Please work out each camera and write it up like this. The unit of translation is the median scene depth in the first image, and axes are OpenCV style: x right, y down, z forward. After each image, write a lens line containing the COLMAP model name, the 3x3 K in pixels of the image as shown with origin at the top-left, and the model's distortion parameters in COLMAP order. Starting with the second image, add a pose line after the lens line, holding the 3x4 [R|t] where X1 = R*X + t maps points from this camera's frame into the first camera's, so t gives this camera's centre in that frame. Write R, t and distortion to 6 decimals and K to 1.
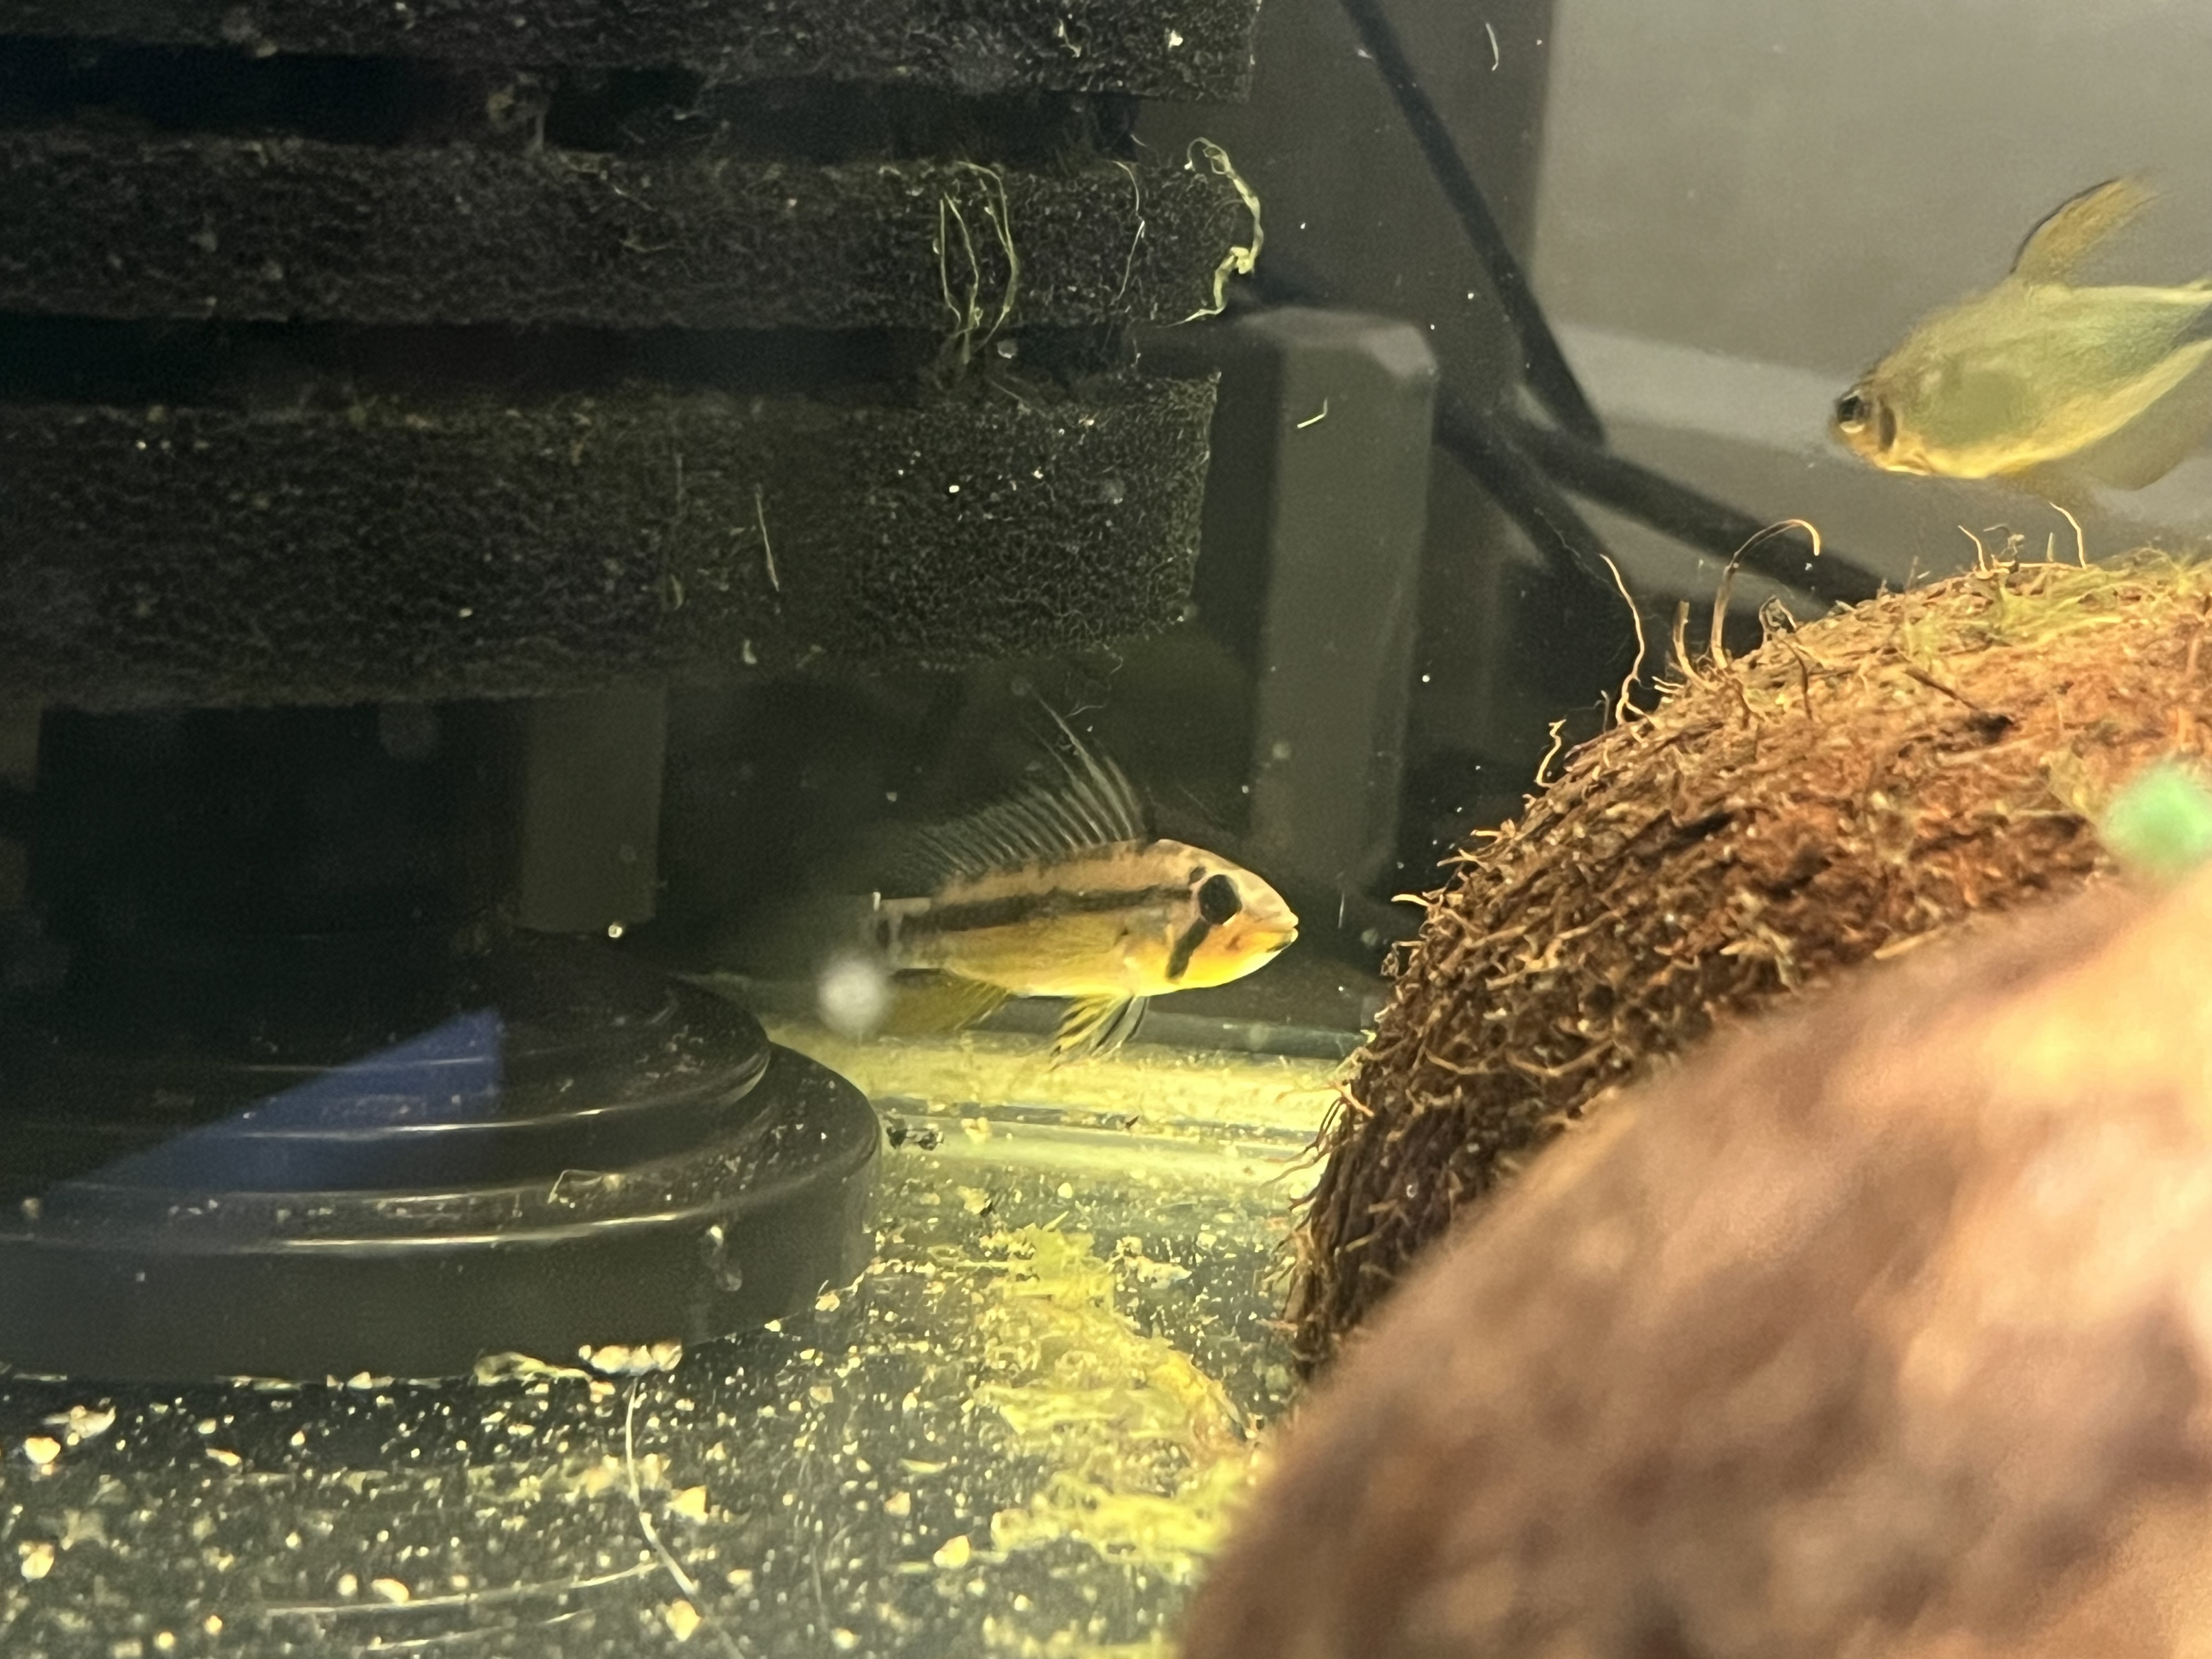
lens RADIAL K [[3674.4, 0, 1106.6], [0, 3674.4, 963.4], [0, 0, 1]] dist [-0.134538, -0.101044]
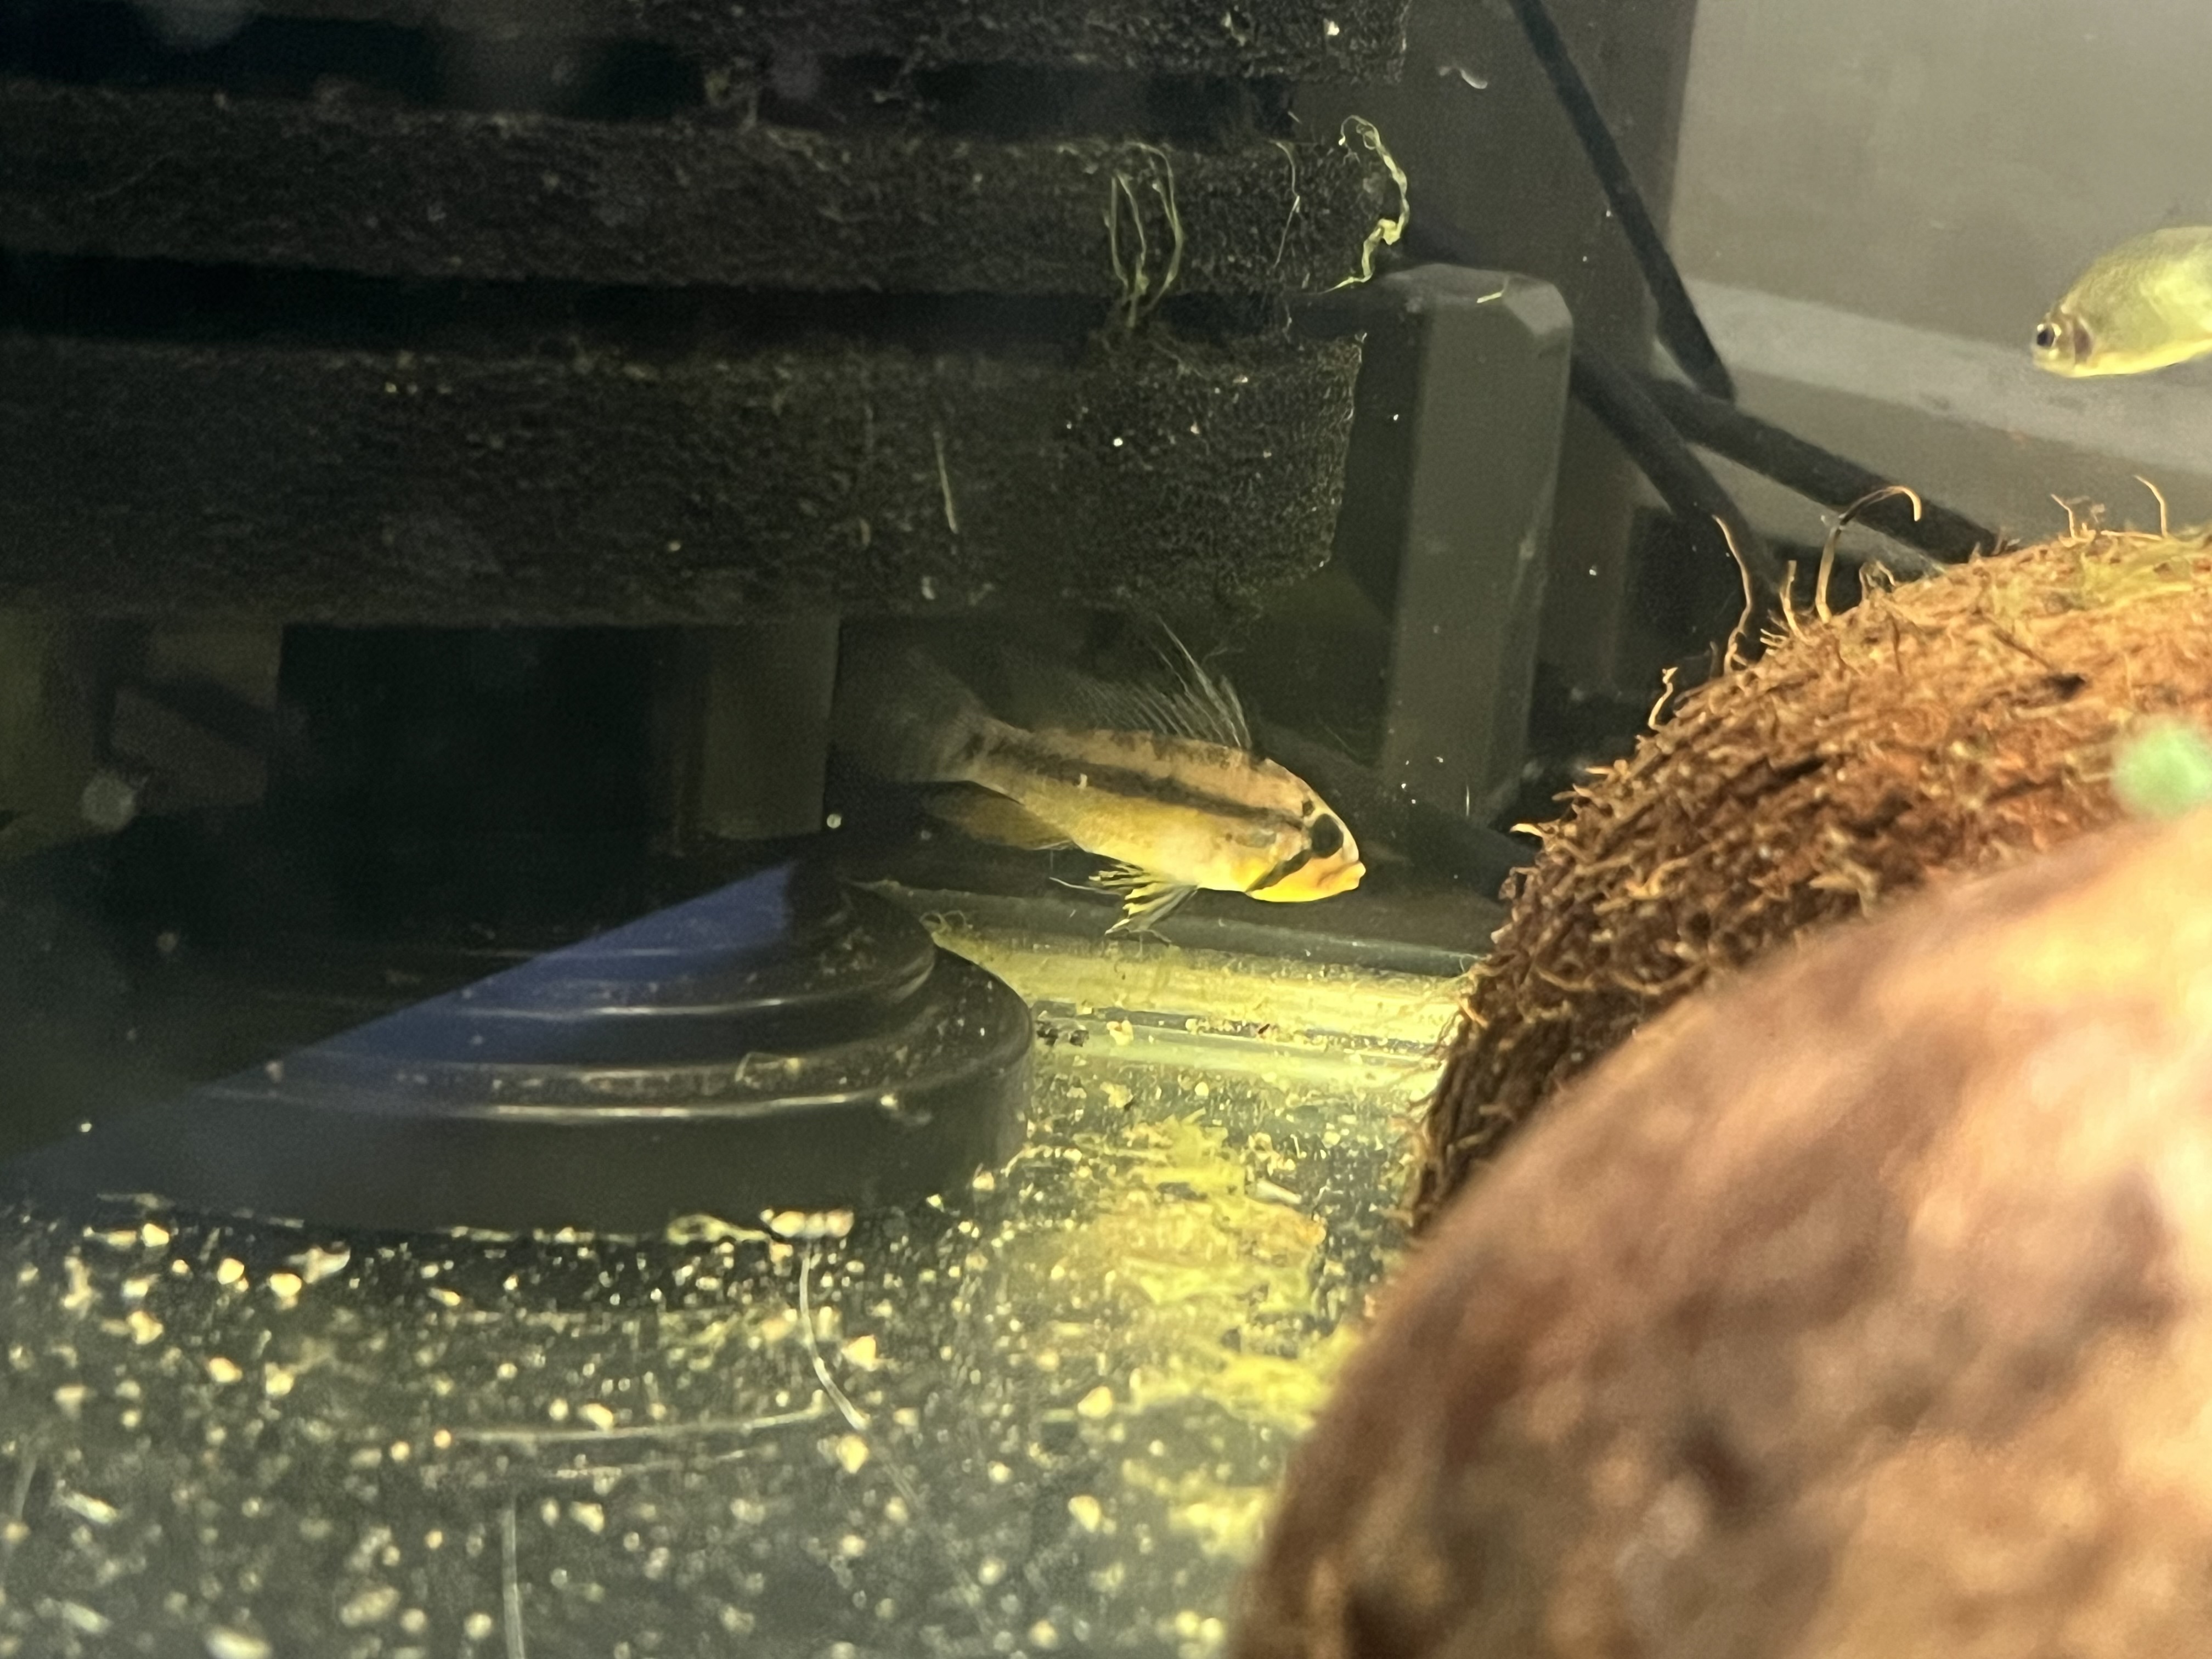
lens RADIAL K [[3663.7, 0, 1015.5], [0, 3663.7, 829.6], [0, 0, 1]] dist [-0.015374, -0.002242]
pose [[0.997771, 0.027664, -0.060721, -0.003061], [-0.028648, 0.999471, -0.015401, 0.003994], [0.060263, 0.017106, 0.998036, -0.101906]]
